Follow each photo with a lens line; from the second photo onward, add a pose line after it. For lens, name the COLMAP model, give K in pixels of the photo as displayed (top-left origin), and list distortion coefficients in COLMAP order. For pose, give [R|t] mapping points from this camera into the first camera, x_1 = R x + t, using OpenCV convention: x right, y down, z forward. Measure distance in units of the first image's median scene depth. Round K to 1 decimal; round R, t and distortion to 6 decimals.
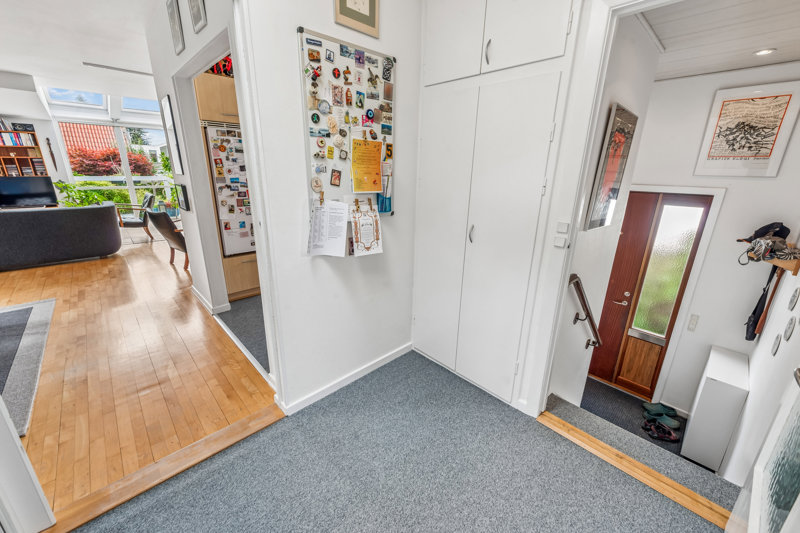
lens RADIAL K [[316.8, 0, 401.7], [0, 316.8, 268.5], [0, 0, 1]] dist [0.016877, -0.005890]
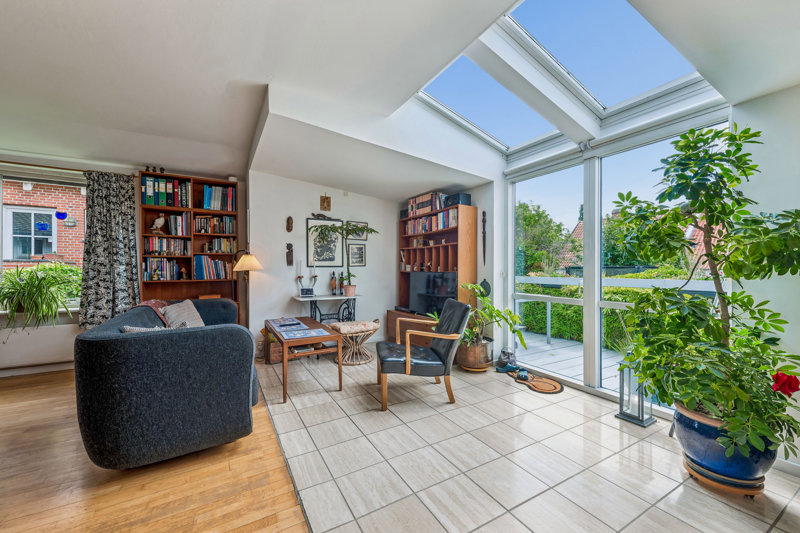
lens RADIAL K [[316.8, 0, 401.7], [0, 316.8, 268.5], [0, 0, 1]] dist [0.016877, -0.005890]
pose [[-0.221882, -0.017255, -0.974921, -0.554783], [-0.306508, 0.950395, 0.052937, -0.326538], [0.925647, 0.310566, -0.216164, 1.145247]]
